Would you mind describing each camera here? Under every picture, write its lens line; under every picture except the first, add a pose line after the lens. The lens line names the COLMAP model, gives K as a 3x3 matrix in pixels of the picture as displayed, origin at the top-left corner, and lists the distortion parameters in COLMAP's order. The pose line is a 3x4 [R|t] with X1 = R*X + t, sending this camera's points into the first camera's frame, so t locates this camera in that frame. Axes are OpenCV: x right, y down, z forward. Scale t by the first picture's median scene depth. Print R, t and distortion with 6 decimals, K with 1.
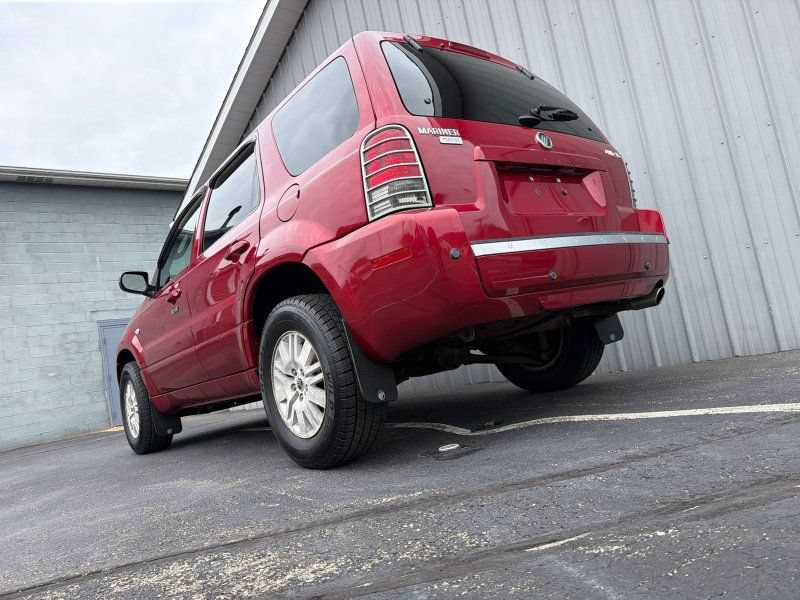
lens RADIAL K [[566.6, 0, 395.2], [0, 566.6, 304.9], [0, 0, 1]] dist [0.011693, -0.018937]
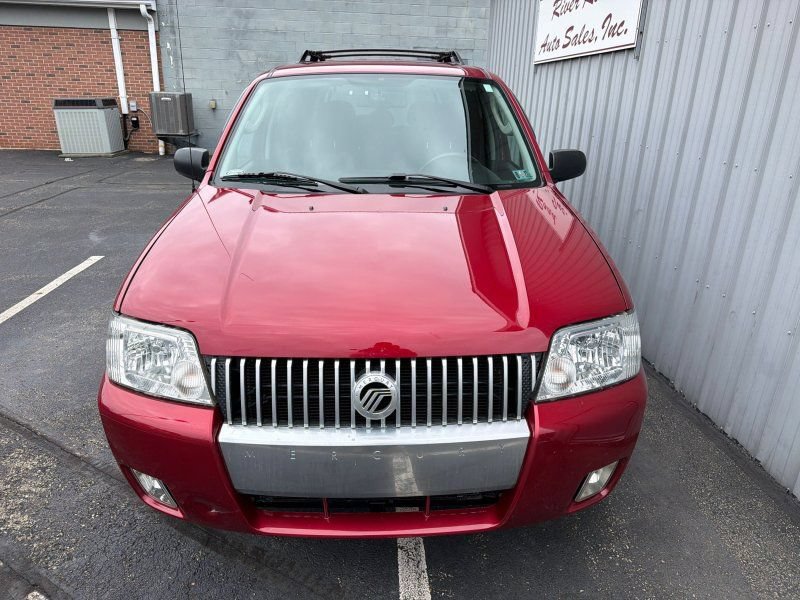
lens RADIAL K [[566.6, 0, 404.2], [0, 566.6, 298.1], [0, 0, 1]] dist [0.011693, -0.018937]
pose [[0.788168, 0.389486, -0.476541, 0.501076], [-0.117048, 0.855011, 0.505228, -0.433189], [0.604228, -0.342427, 0.719481, 0.220652]]
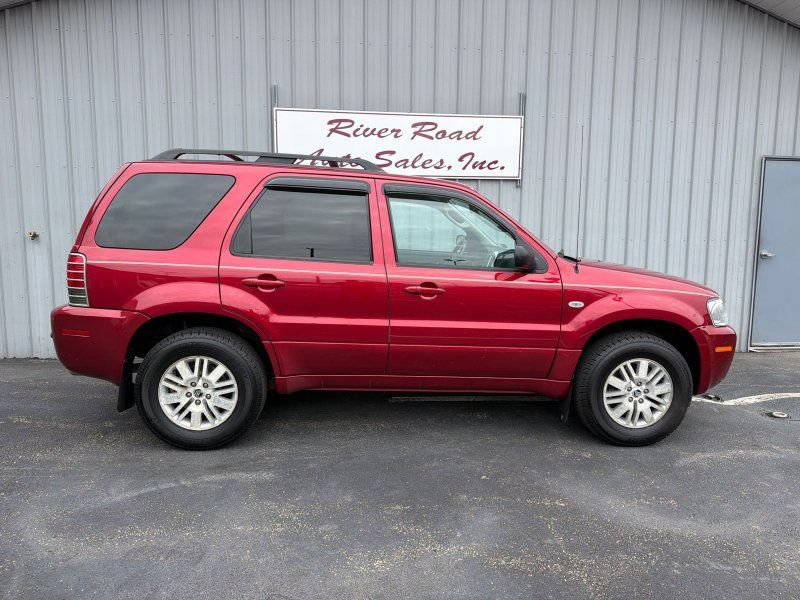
lens RADIAL K [[566.6, 0, 406.7], [0, 566.6, 296.4], [0, 0, 1]] dist [0.011693, -0.018937]
pose [[0.537104, 0.091552, 0.838533, -1.511436], [-0.190356, 0.981604, 0.014756, 0.056311], [-0.821757, -0.167545, 0.544651, 0.749875]]
